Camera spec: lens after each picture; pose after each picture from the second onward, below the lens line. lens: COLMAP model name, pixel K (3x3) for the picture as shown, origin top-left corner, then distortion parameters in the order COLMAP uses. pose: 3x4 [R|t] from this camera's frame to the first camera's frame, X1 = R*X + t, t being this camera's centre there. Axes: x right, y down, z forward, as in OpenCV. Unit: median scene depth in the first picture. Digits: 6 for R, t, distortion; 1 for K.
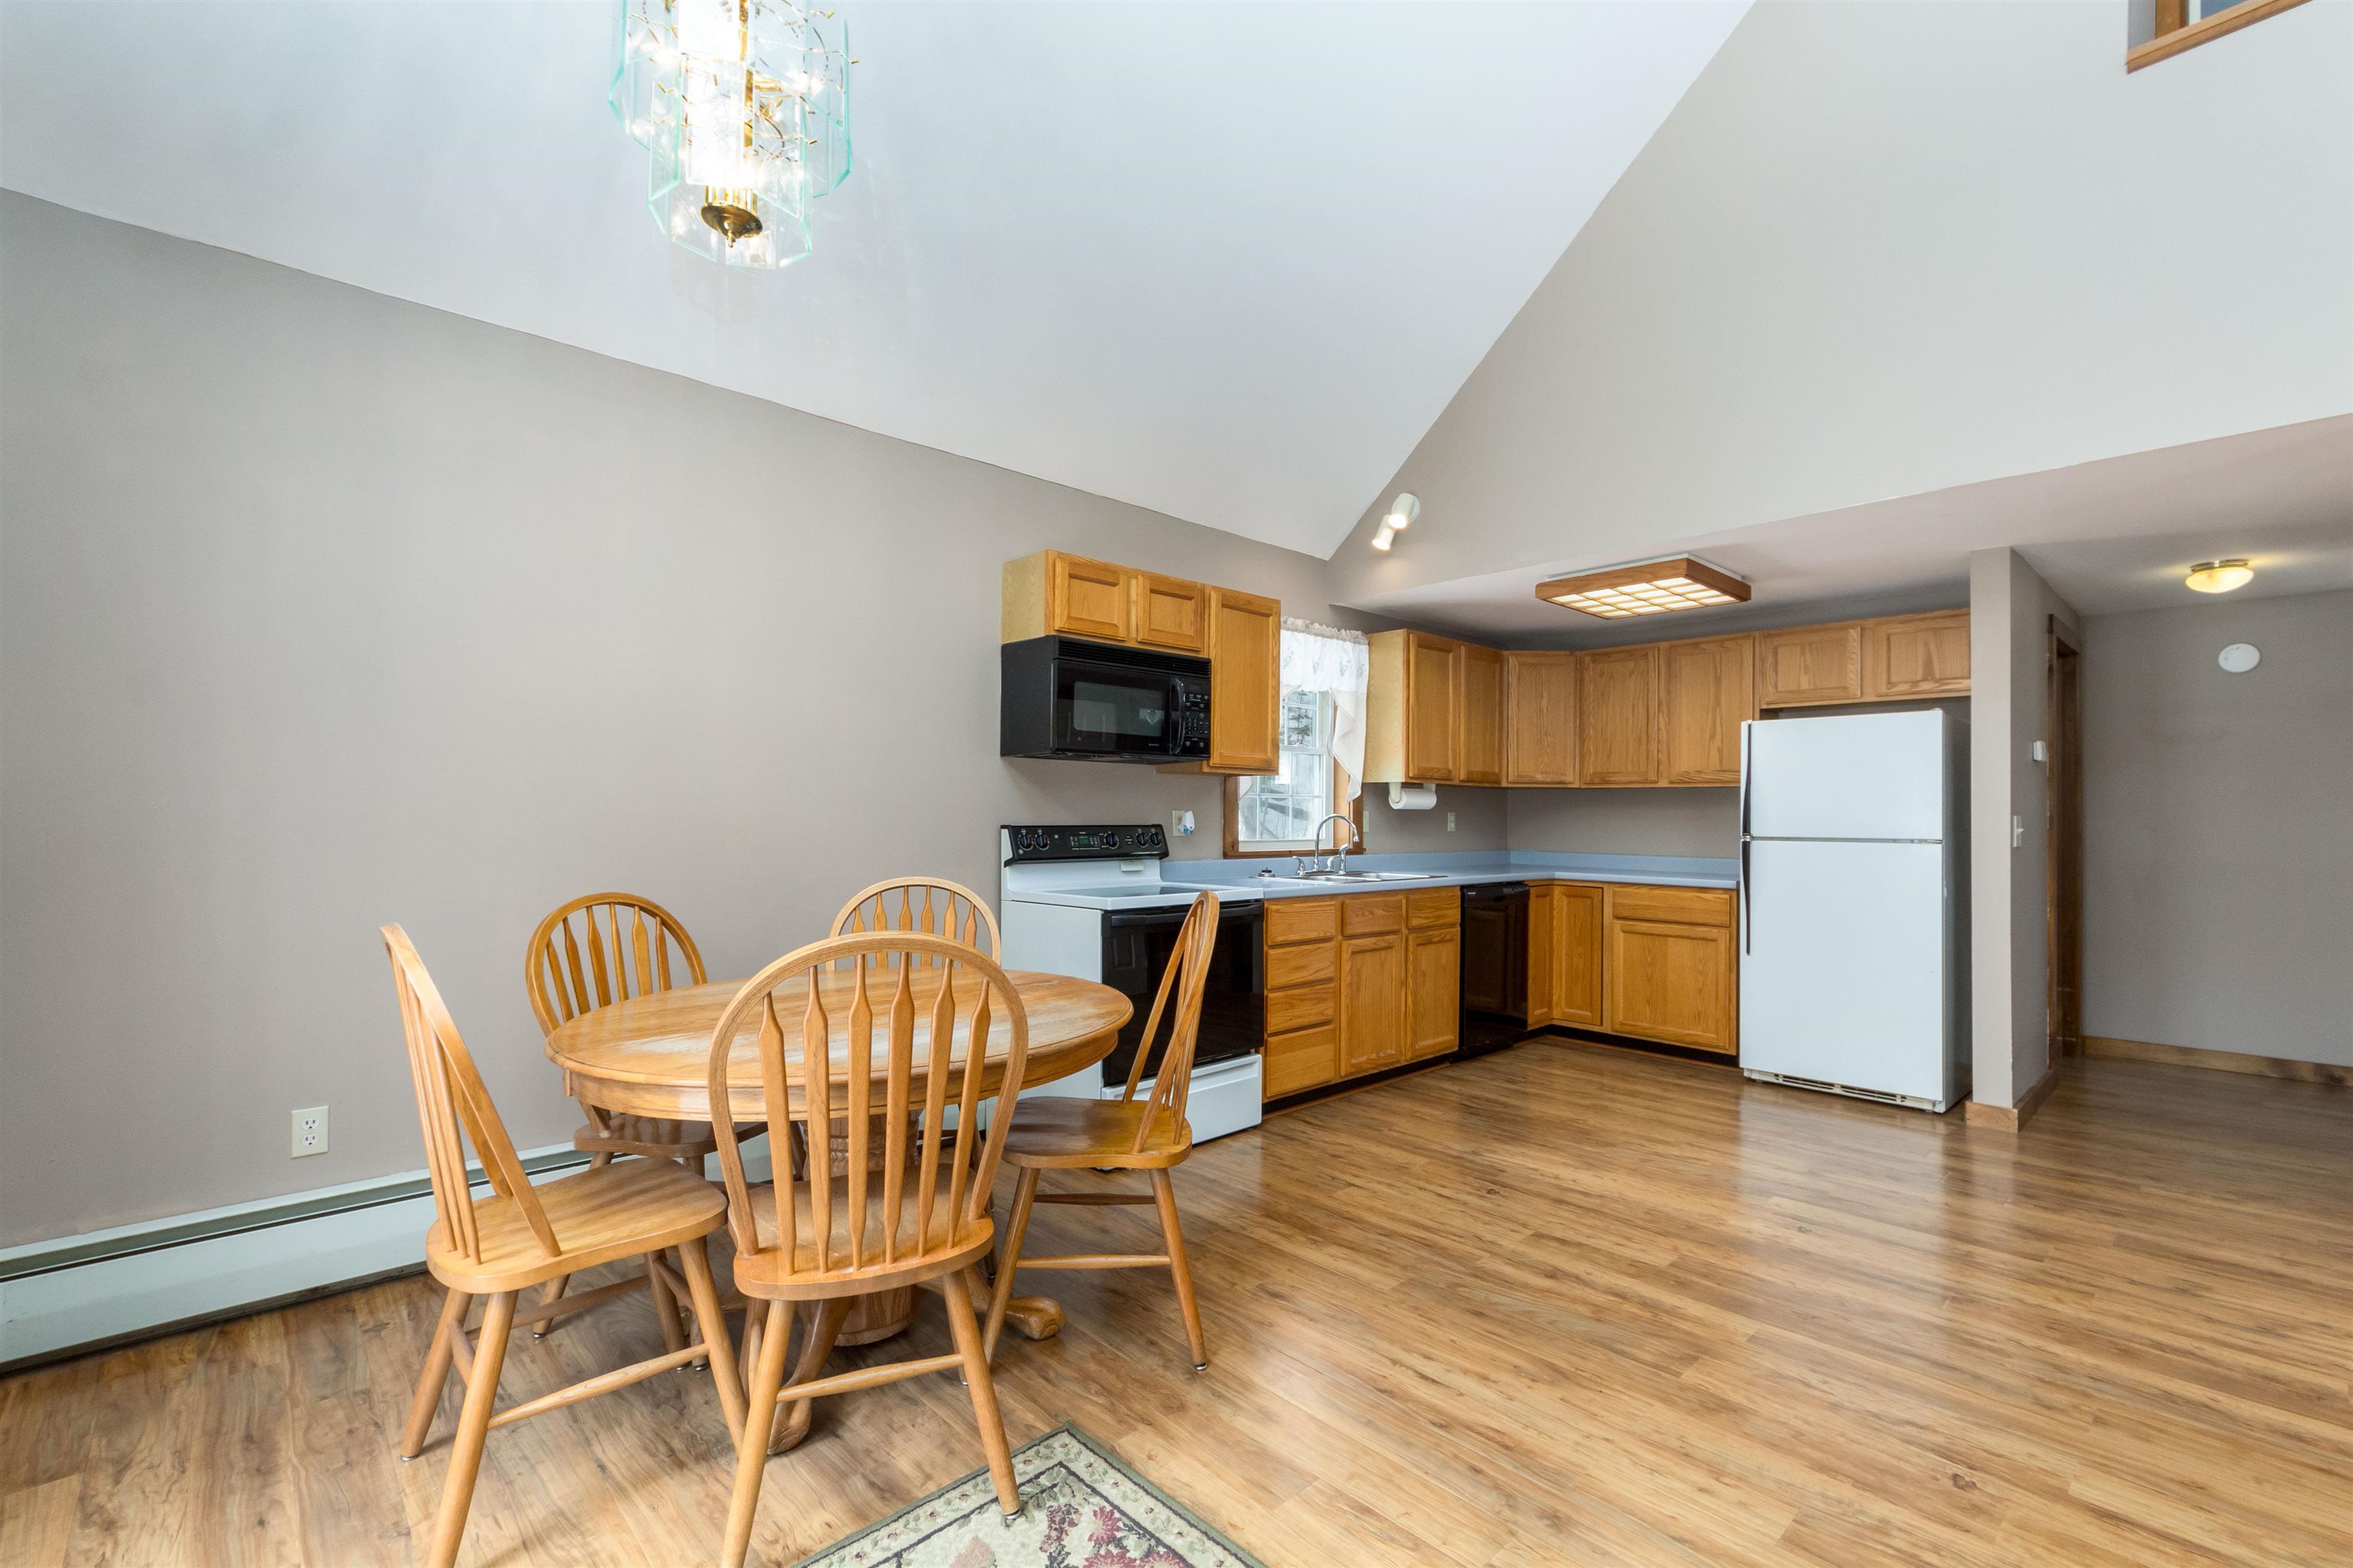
lens RADIAL K [[1014.8, 0, 1177.8], [0, 1014.8, 808.8], [0, 0, 1]] dist [0.001516, 0.000197]
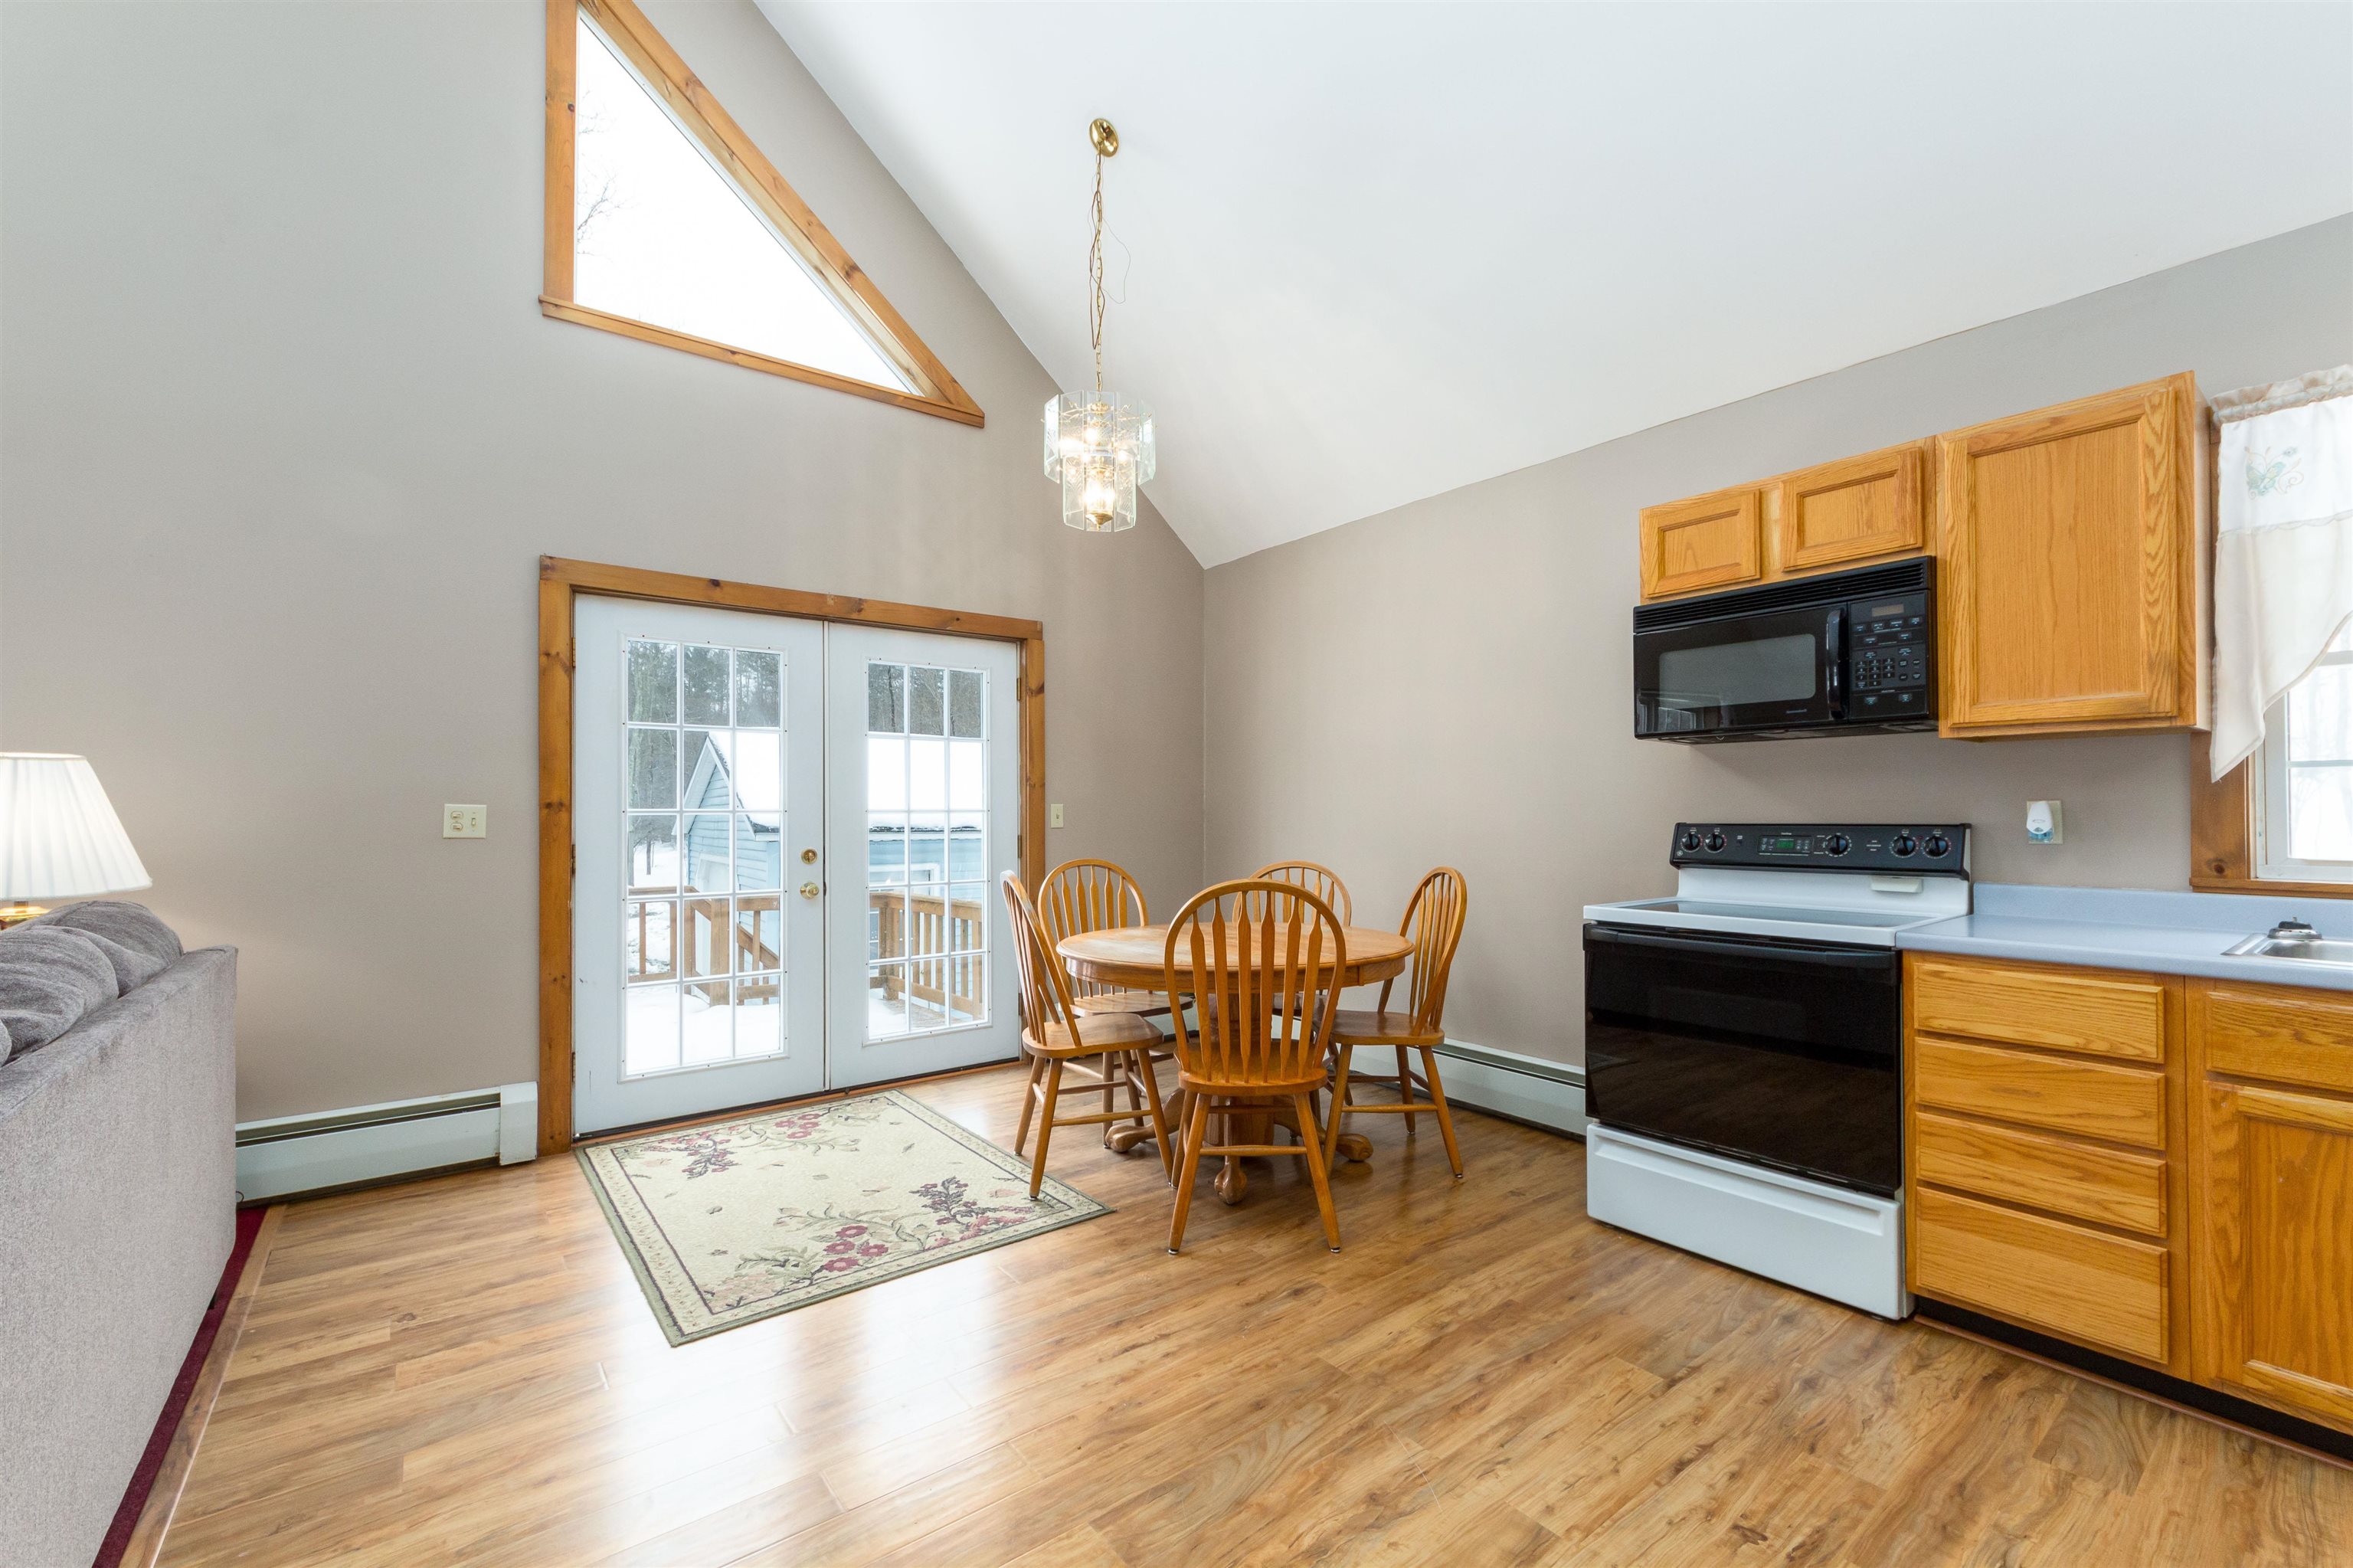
lens RADIAL K [[984.8, 0, 1221.0], [0, 984.8, 807.2], [0, 0, 1]] dist [0.000248, 0.000151]
pose [[-0.064724, -0.010916, -0.997843, 0.585744], [0.010357, 0.999879, -0.011610, 0.006854], [0.997849, -0.011086, -0.064604, 0.540049]]
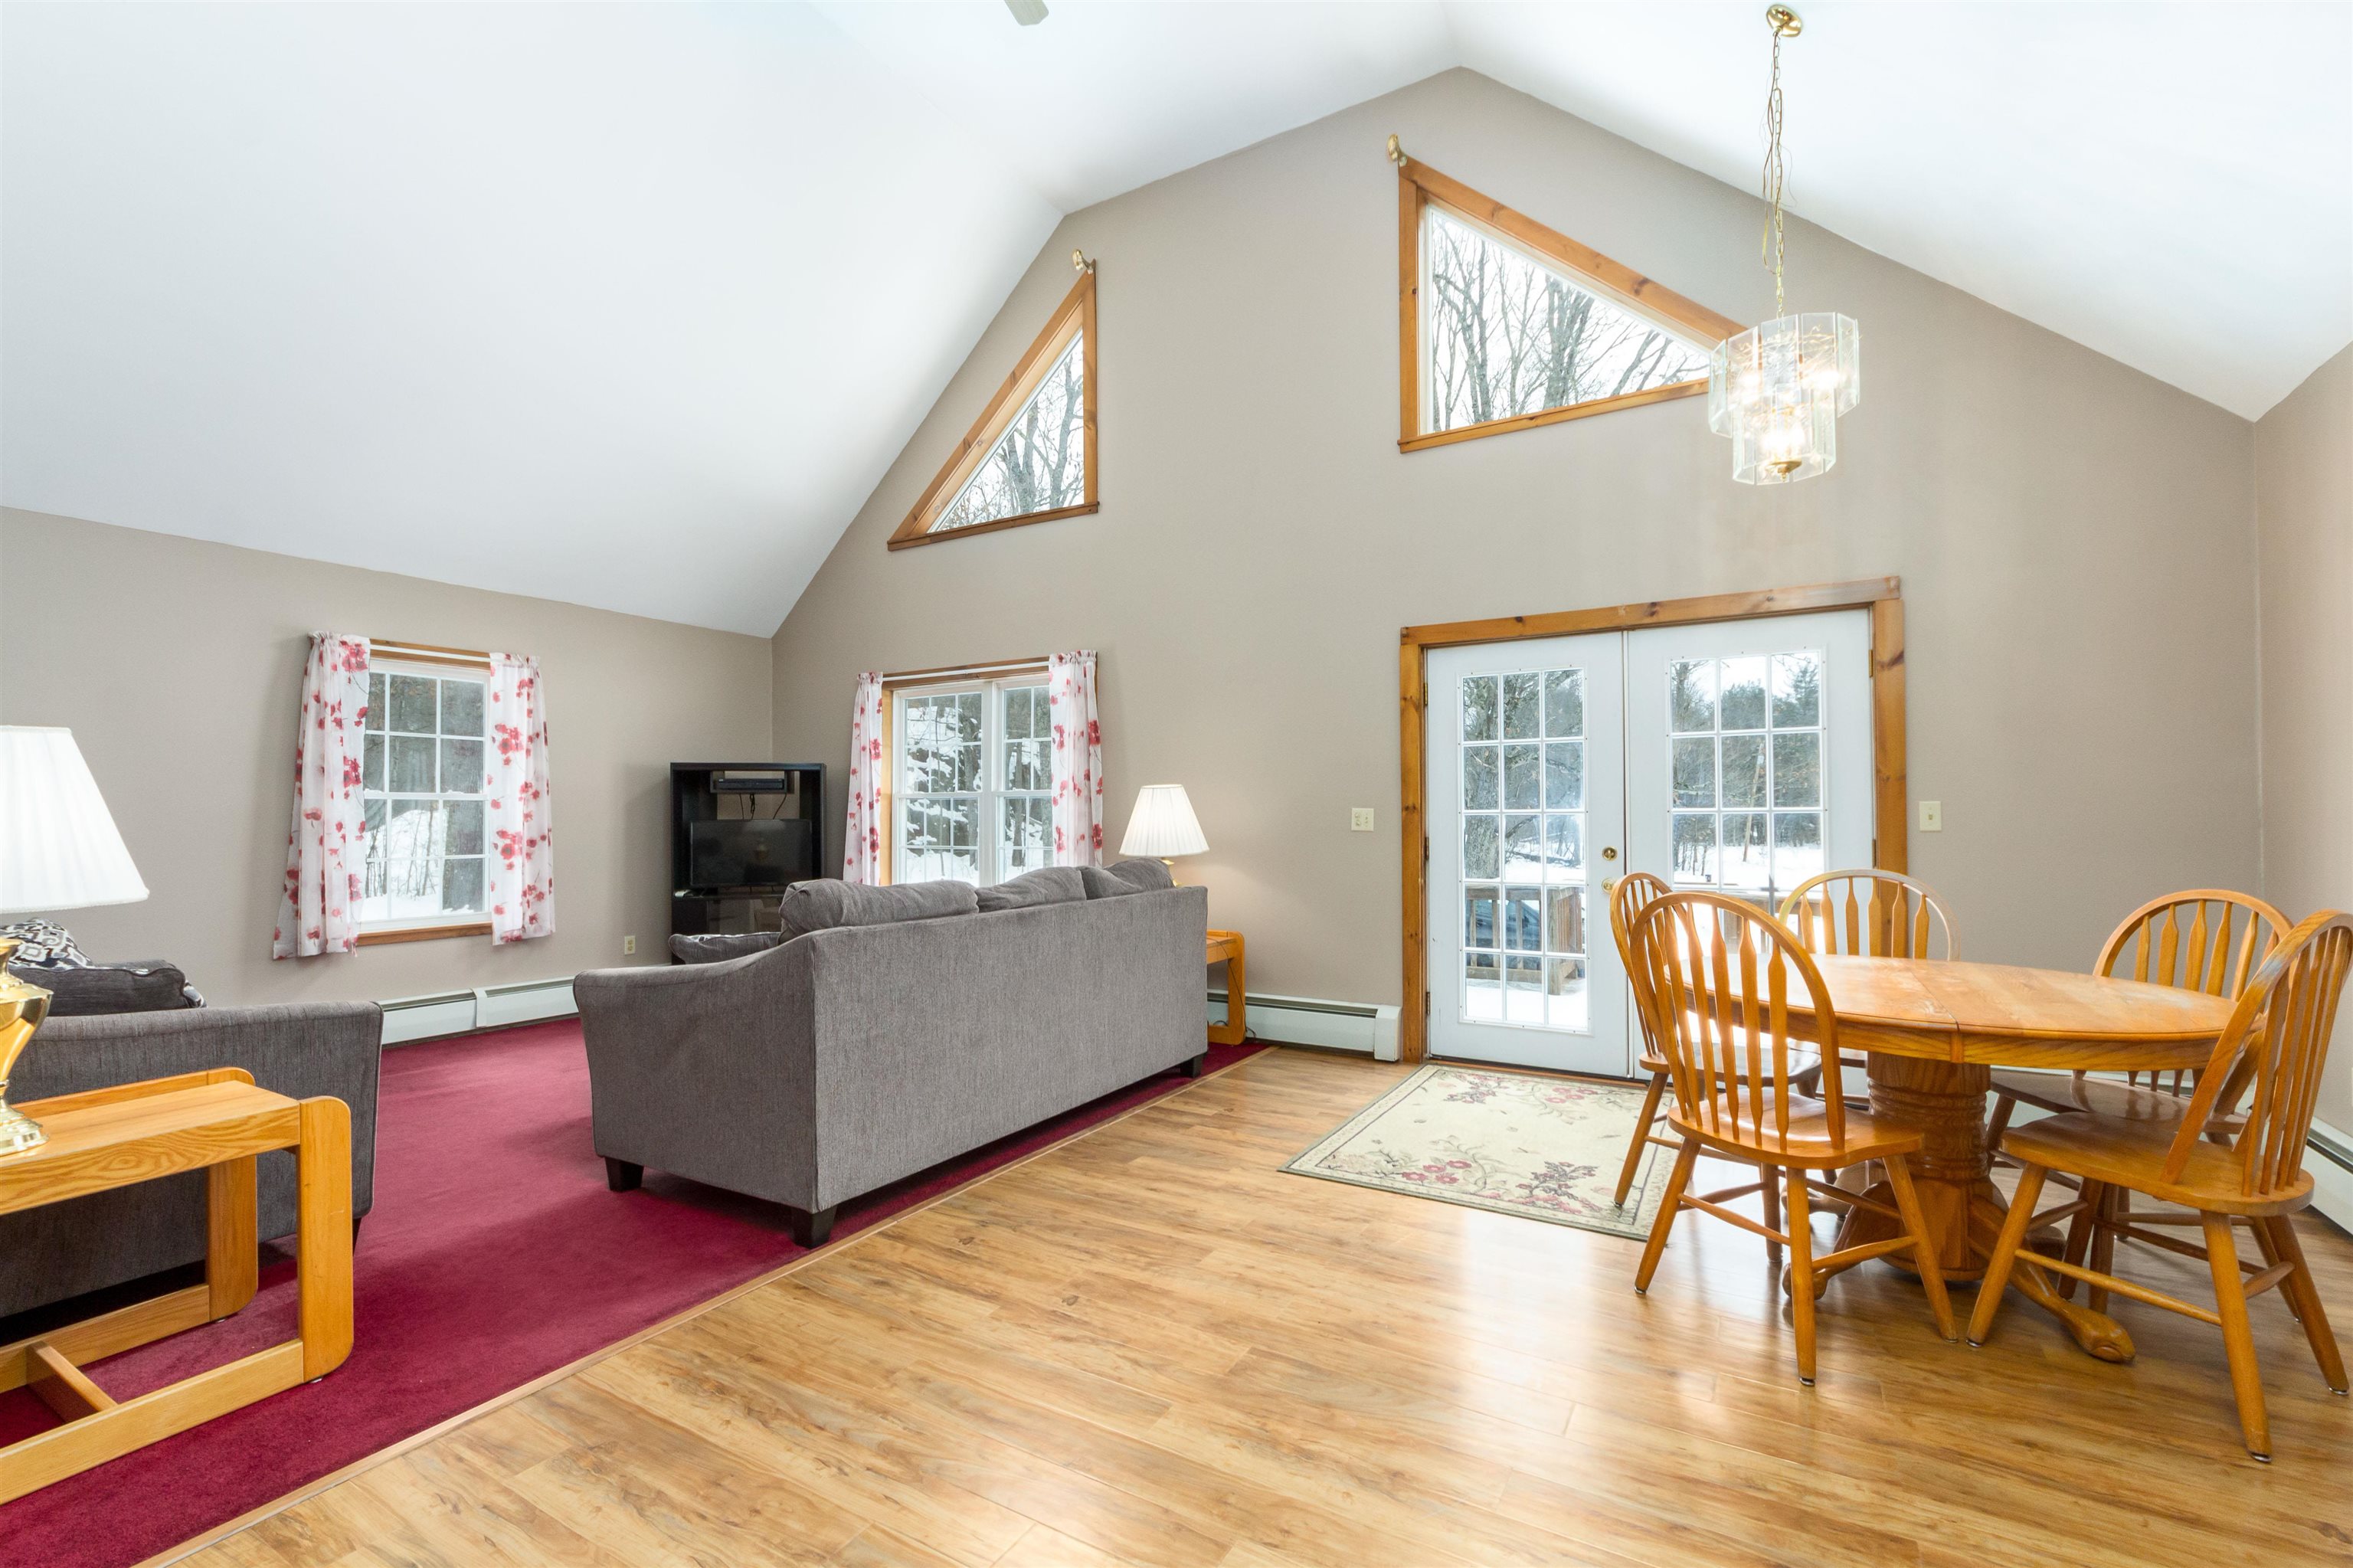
lens RADIAL K [[1014.8, 0, 1177.8], [0, 1014.8, 808.8], [0, 0, 1]] dist [0.001516, 0.000197]
pose [[-0.957926, -0.004688, -0.286978, 0.404972], [0.000536, 0.999836, -0.018119, 0.011440], [0.287016, -0.017510, -0.957766, 0.927751]]
